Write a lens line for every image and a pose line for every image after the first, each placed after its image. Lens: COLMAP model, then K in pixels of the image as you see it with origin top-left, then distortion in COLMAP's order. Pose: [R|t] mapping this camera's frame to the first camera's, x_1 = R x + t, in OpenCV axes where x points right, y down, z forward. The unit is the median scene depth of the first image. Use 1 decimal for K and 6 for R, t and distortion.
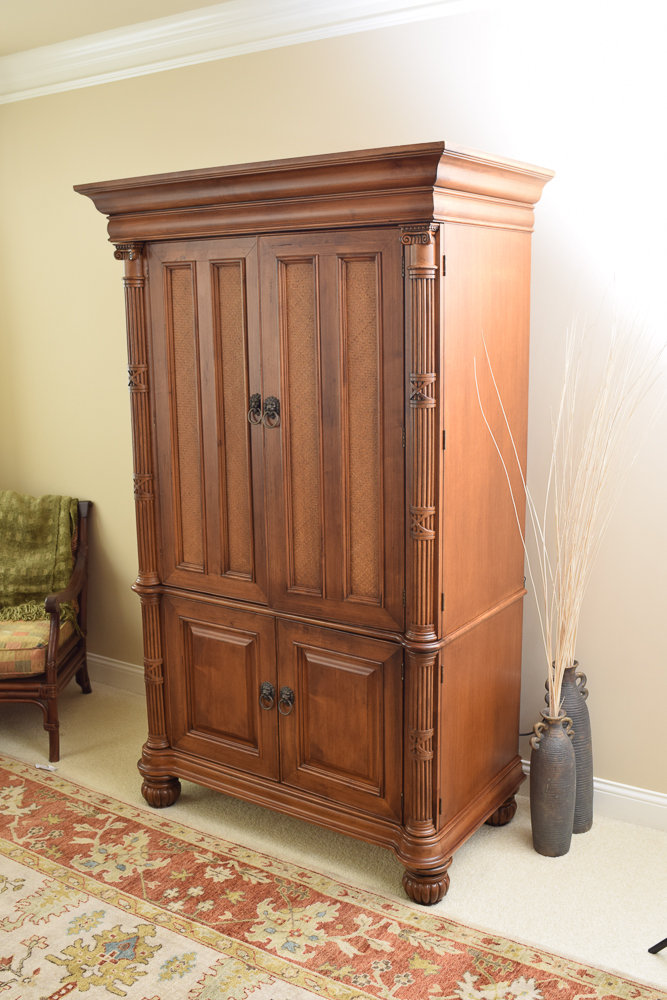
lens RADIAL K [[983.7, 0, 328.1], [0, 983.7, 498.0], [0, 0, 1]] dist [-0.071288, 0.000000]
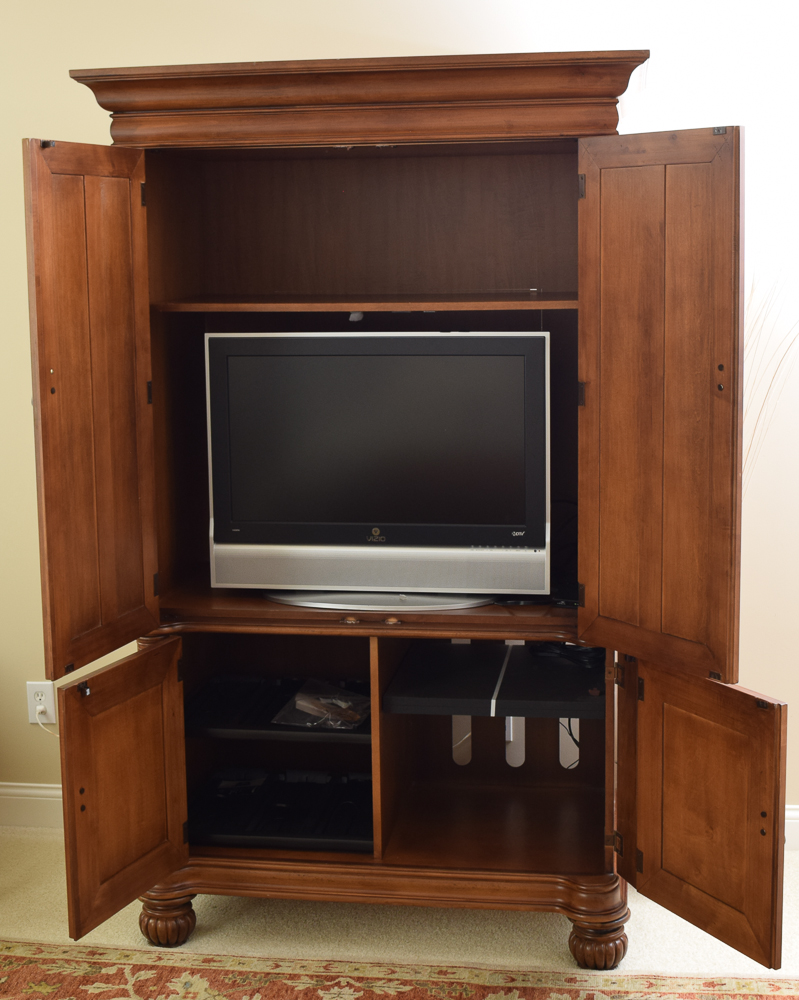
lens RADIAL K [[1574.5, 0, 400.8], [0, 1574.5, 419.7], [0, 0, 1]] dist [-0.070529, 0.000000]
pose [[0.902805, -0.051602, 0.426944, -0.562501], [0.086530, 0.994268, -0.062804, 0.031403], [-0.421256, 0.093643, 0.902095, -0.129806]]
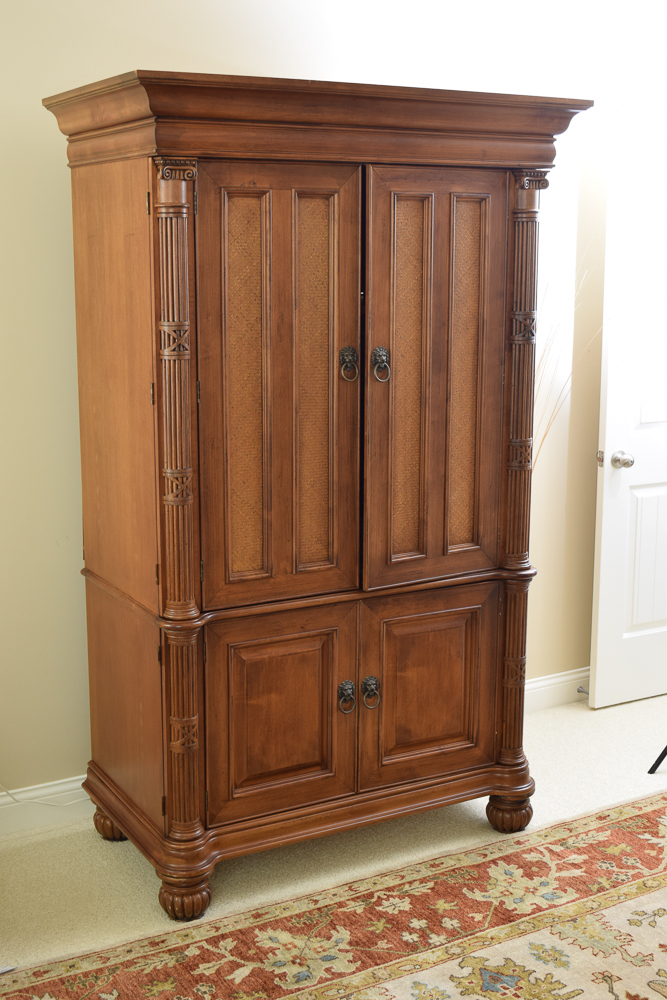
lens RADIAL K [[1304.7, 0, 329.4], [0, 1304.7, 497.9], [0, 0, 1]] dist [-0.031855, 0.000000]
pose [[0.449859, -0.156615, 0.879260, -1.108325], [0.168191, 0.981745, 0.088817, -0.078806], [-0.877119, 0.107929, 0.467989, 0.483115]]
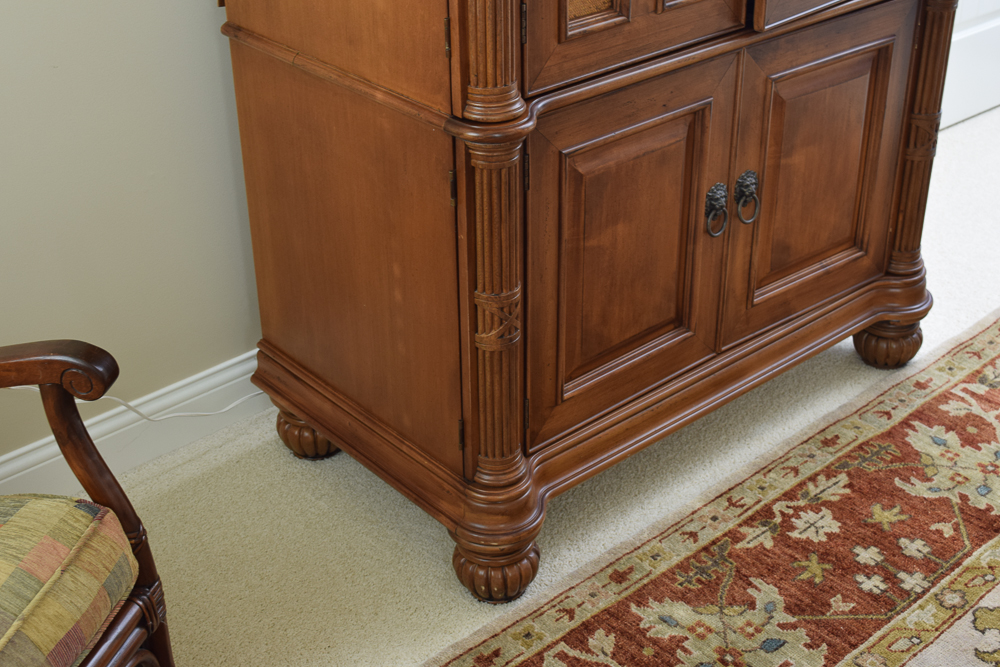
lens RADIAL K [[1391.5, 0, 505.4], [0, 1391.5, 324.8], [0, 0, 1]] dist [-0.026917, 0.000000]
pose [[0.259673, -0.468952, 0.844188, -0.781709], [0.199097, 0.881393, 0.428377, -0.086872], [-0.944950, 0.056837, 0.322241, 0.920256]]
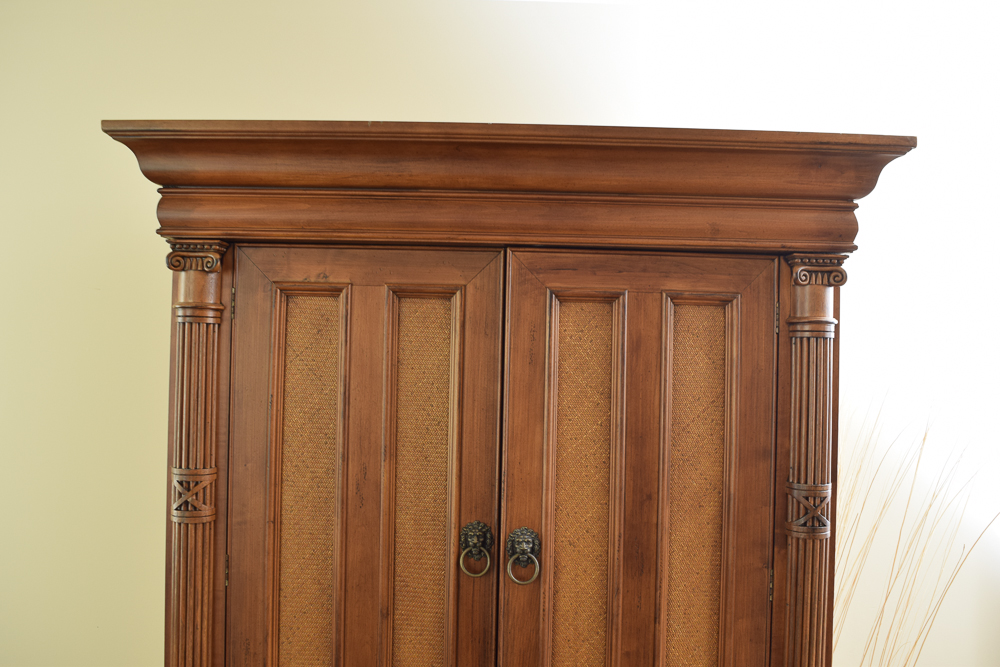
lens RADIAL K [[942.0, 0, 524.1], [0, 942.0, 321.3], [0, 0, 1]] dist [-0.084324, 0.000000]
pose [[0.829500, 0.040856, 0.557010, -0.351194], [0.074828, 0.980199, -0.183331, -0.116906], [-0.553471, 0.193753, 0.810018, 0.520792]]
